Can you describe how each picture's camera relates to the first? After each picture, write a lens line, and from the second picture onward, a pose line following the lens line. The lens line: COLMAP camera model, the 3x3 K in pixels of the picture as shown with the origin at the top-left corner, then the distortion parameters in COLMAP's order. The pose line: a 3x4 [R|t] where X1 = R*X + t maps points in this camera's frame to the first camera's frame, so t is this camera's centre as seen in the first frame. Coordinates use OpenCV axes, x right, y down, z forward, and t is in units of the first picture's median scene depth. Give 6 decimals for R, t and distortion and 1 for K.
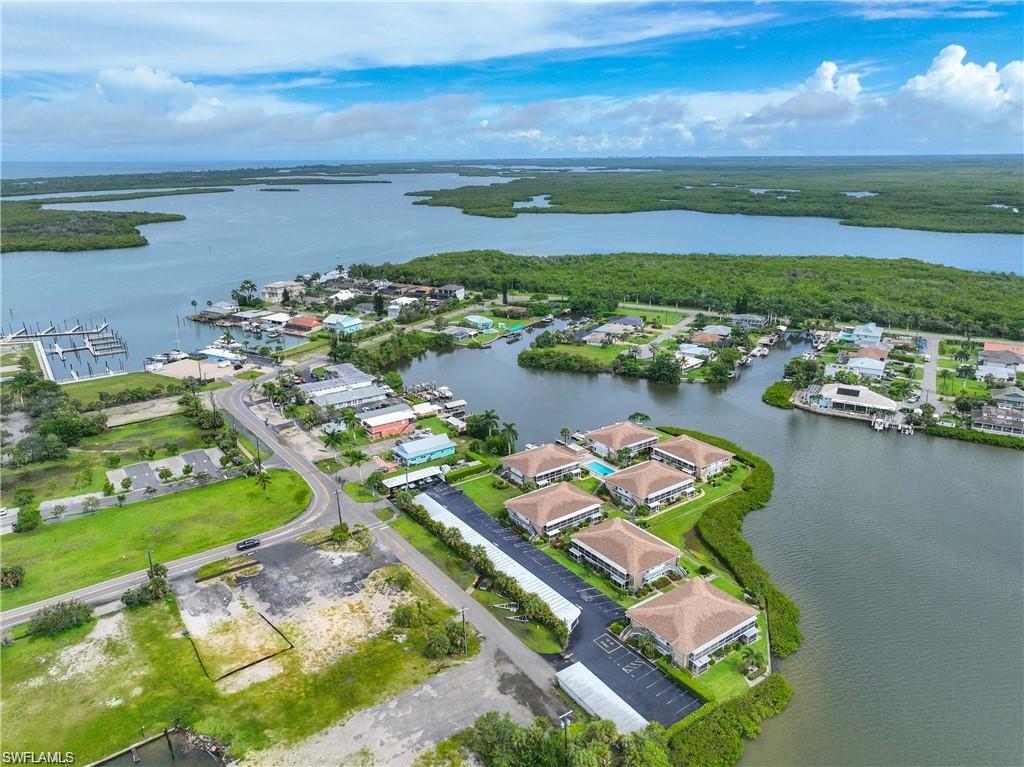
lens RADIAL K [[719.4, 0, 510.3], [0, 719.4, 383.3], [0, 0, 1]] dist [-0.000844, 0.018314]
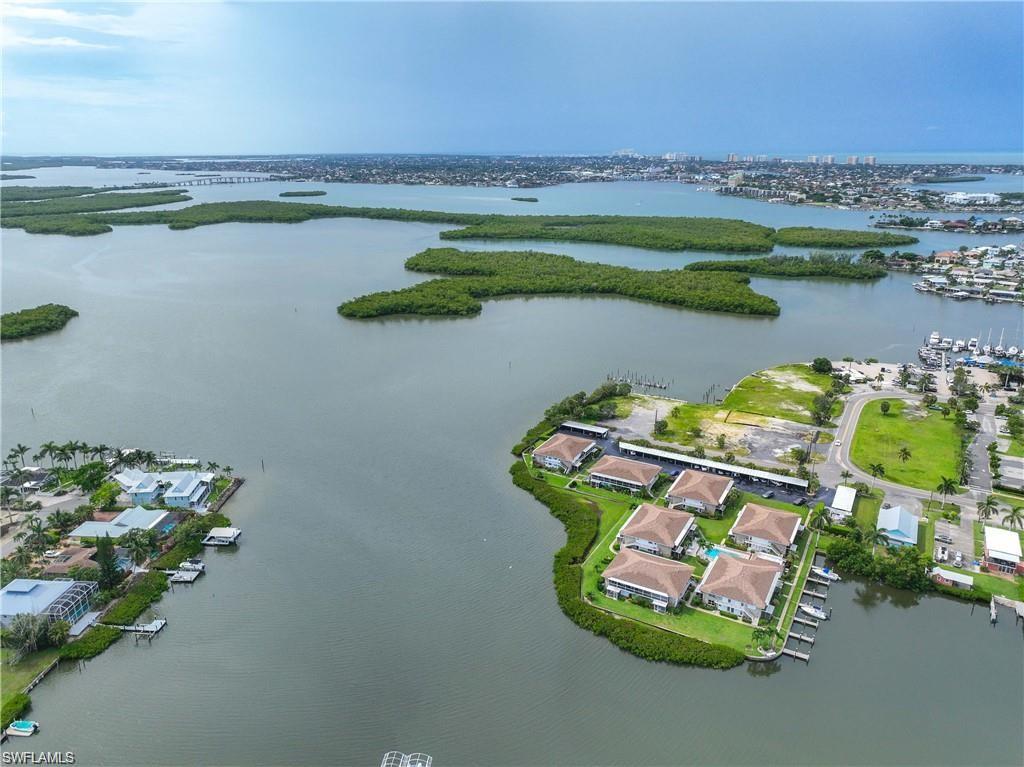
lens RADIAL K [[719.4, 0, 510.4], [0, 719.4, 371.4], [0, 0, 1]] dist [-0.000844, 0.018314]
pose [[-0.910123, 0.134284, -0.391976, 0.595911], [-0.115419, 0.826415, 0.551105, -0.470004], [0.397939, 0.546814, -0.736640, 1.211622]]
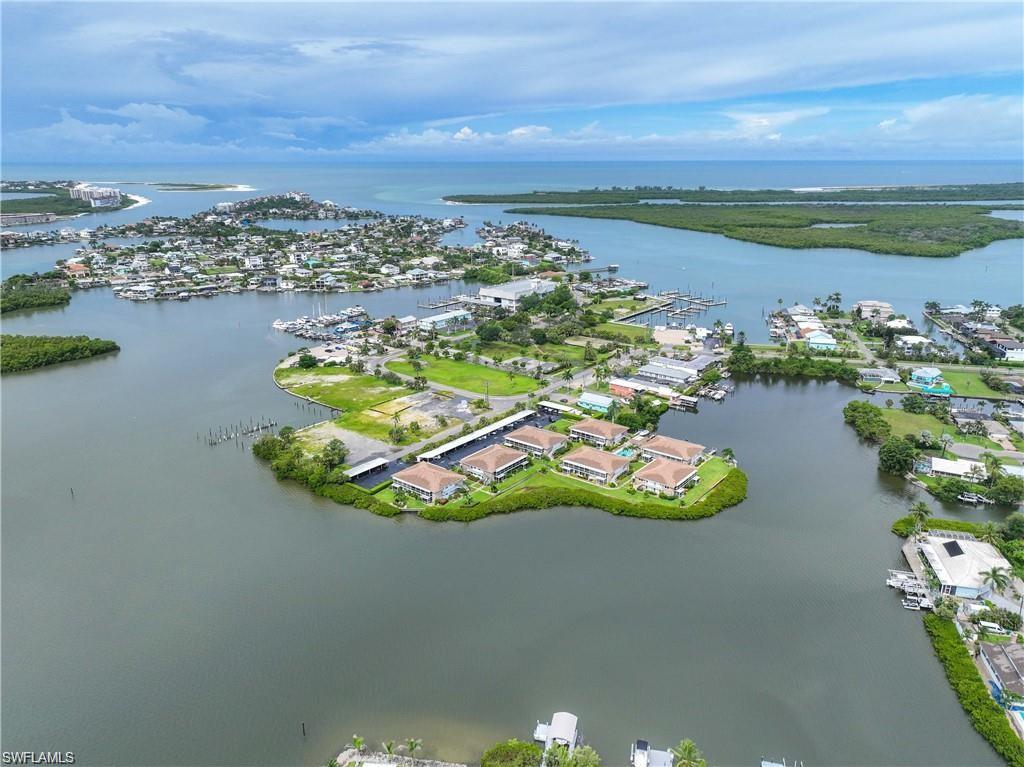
lens RADIAL K [[719.4, 0, 510.5], [0, 719.4, 381.8], [0, 0, 1]] dist [-0.000844, 0.018314]
pose [[0.270557, 0.293882, -0.916751, 1.014133], [-0.291571, 0.932556, 0.212898, -0.180740], [0.917489, 0.209697, 0.337997, 0.295101]]
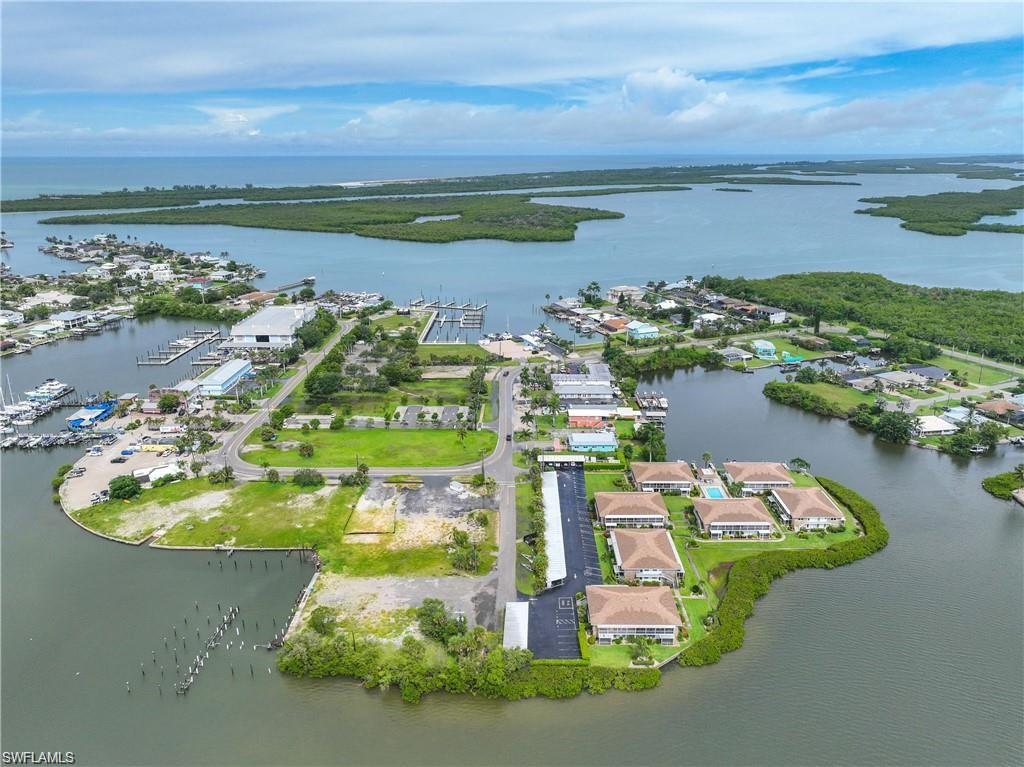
lens RADIAL K [[719.4, 0, 510.8], [0, 719.4, 378.7], [0, 0, 1]] dist [-0.000844, 0.018314]
pose [[0.805304, 0.182911, -0.563941, 0.390470], [-0.181404, 0.981617, 0.059337, -0.055082], [0.564427, 0.054517, 0.823681, -0.089133]]
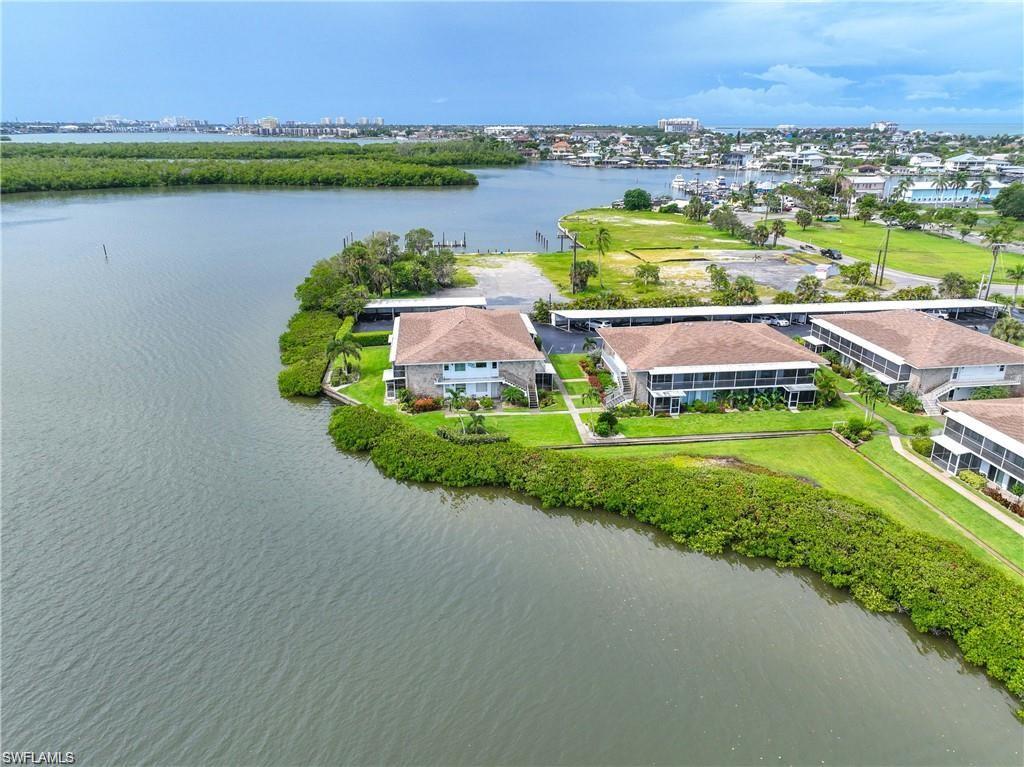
lens RADIAL K [[719.4, 0, 509.4], [0, 719.4, 385.2], [0, 0, 1]] dist [-0.000844, 0.018314]
pose [[-0.484961, 0.307581, -0.818662, 0.405073], [-0.262828, 0.841574, 0.471884, 0.033536], [0.834107, 0.444013, -0.327290, 0.681351]]
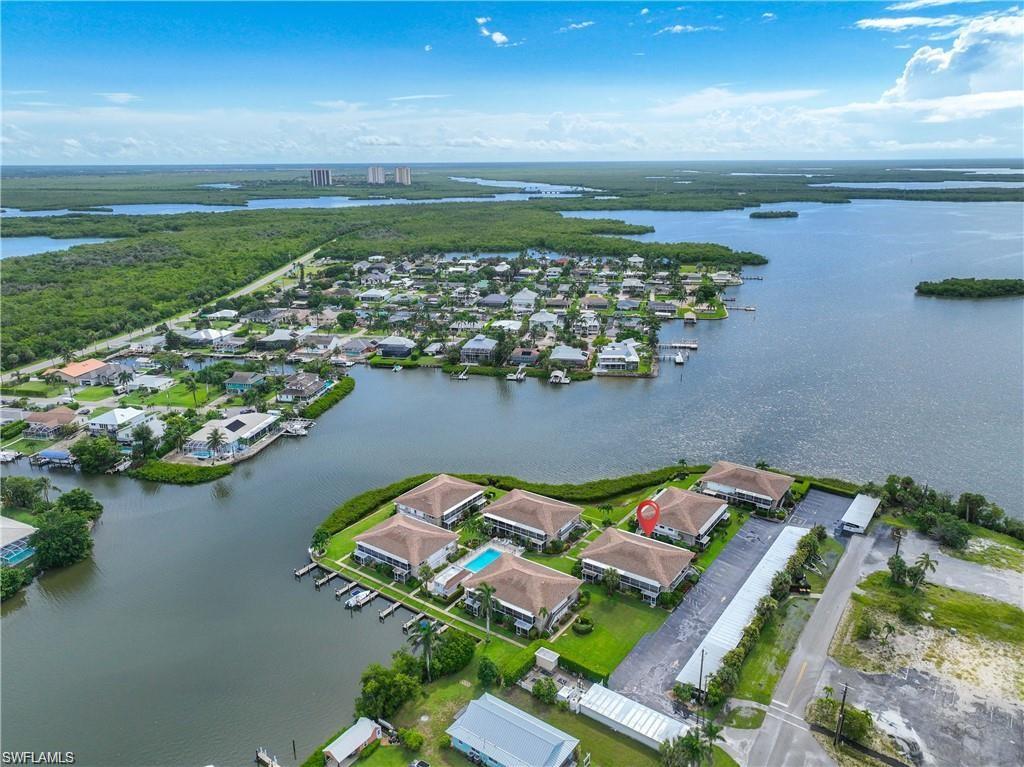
lens RADIAL K [[719.4, 0, 512.8], [0, 719.4, 371.0], [0, 0, 1]] dist [-0.000844, 0.018314]
pose [[-0.326383, -0.259379, 0.908954, -0.440932], [0.296632, 0.884931, 0.359037, -0.271883], [-0.897487, 0.386808, -0.211886, 0.884312]]
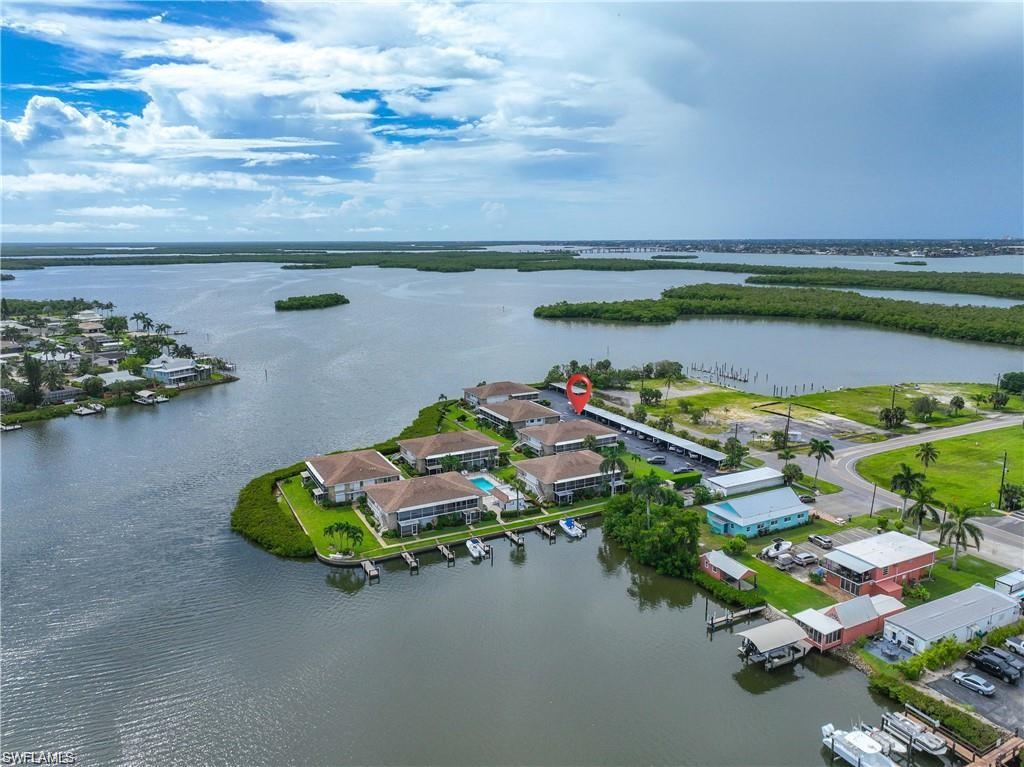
lens RADIAL K [[719.4, 0, 512.0], [0, 719.4, 367.8], [0, 0, 1]] dist [-0.000844, 0.018314]
pose [[-0.989221, -0.014120, 0.145747, -0.004148], [0.055992, 0.883223, 0.465598, -0.263290], [-0.135301, 0.468740, -0.872912, 1.307549]]
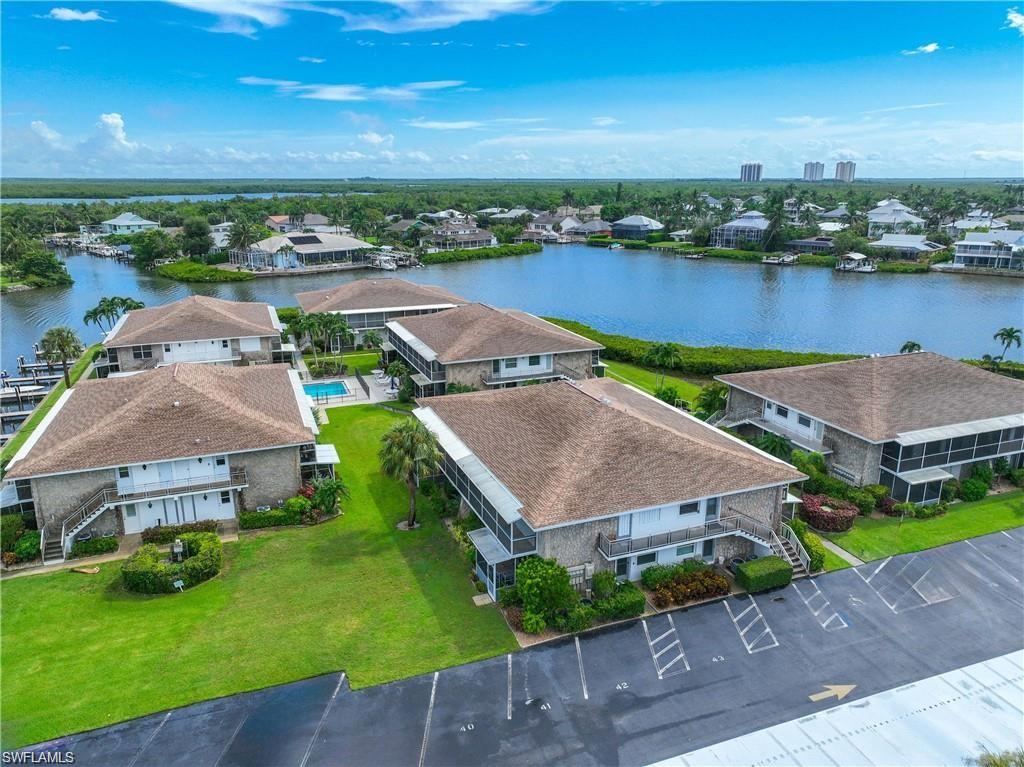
lens RADIAL K [[719.4, 0, 515.4], [0, 719.4, 381.8], [0, 0, 1]] dist [-0.000844, 0.018314]
pose [[0.250400, -0.257826, 0.933180, -0.117843], [0.292429, 0.939008, 0.180969, 0.072278], [-0.922922, 0.227574, 0.310523, 0.678852]]
